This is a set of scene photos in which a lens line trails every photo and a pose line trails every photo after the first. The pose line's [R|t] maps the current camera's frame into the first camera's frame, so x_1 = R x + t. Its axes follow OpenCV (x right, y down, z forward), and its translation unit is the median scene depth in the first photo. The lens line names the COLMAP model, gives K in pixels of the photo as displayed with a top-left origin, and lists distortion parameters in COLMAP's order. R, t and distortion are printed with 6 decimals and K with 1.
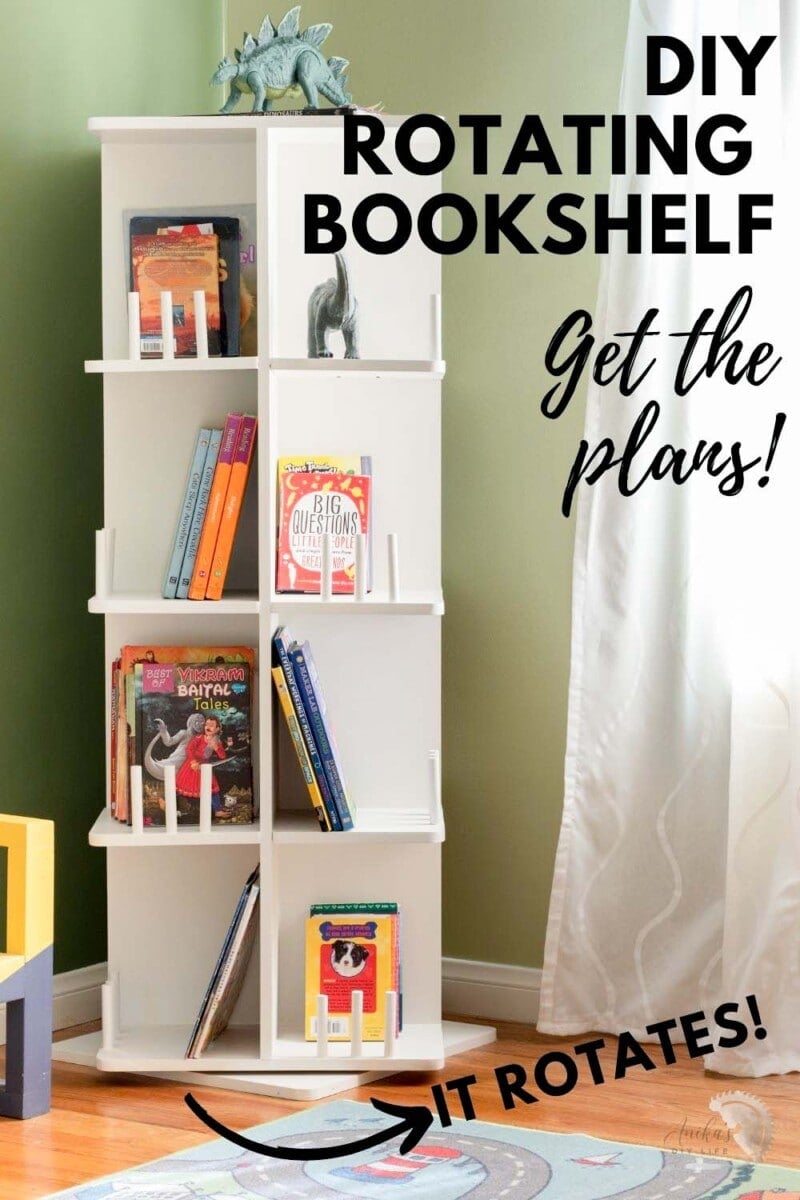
lens RADIAL K [[2180.3, 0, 399.7], [0, 2180.3, 508.4], [0, 0, 1]] dist [0.051336, -0.037490]
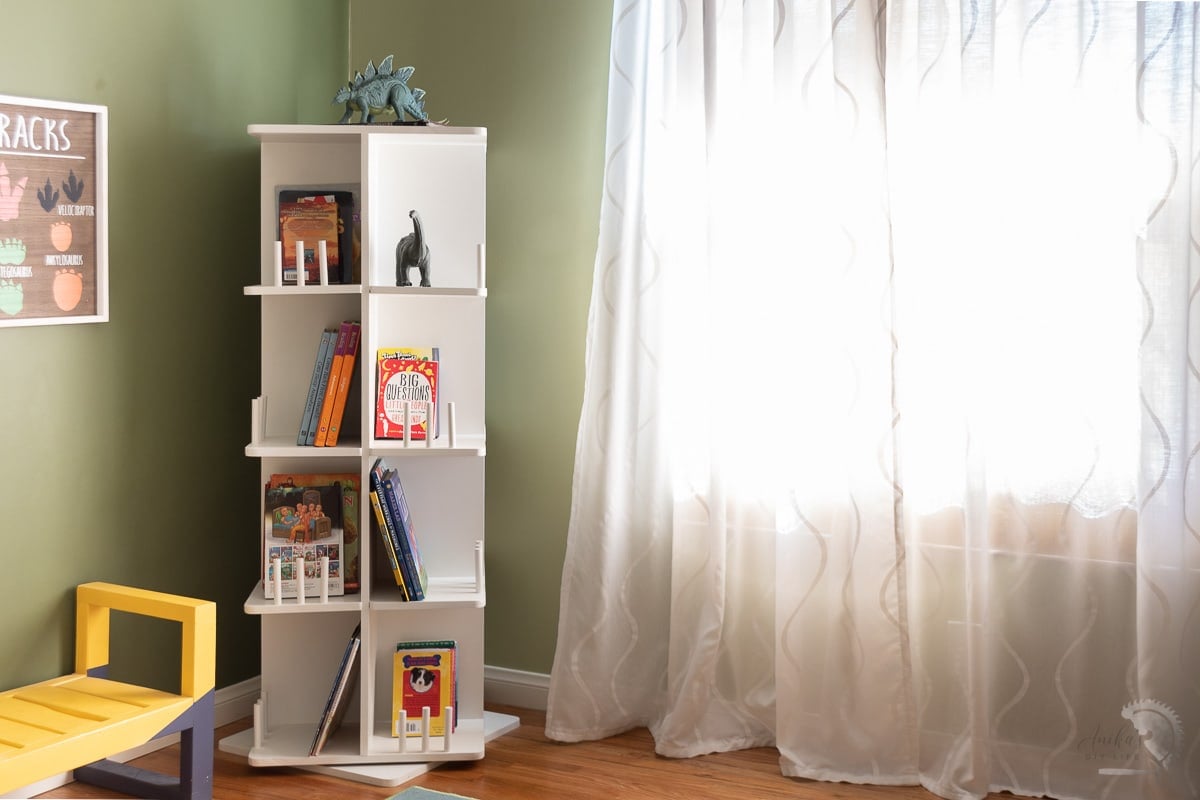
lens RADIAL K [[2180.3, 0, 600.0], [0, 2180.3, 400.0], [0, 0, 1]] dist [0.051336, -0.037490]
pose [[0.996476, 0.005784, 0.083674, -0.027512], [-0.001702, 0.998808, -0.048772, 0.084364], [-0.083856, 0.048458, 0.995299, -0.514115]]
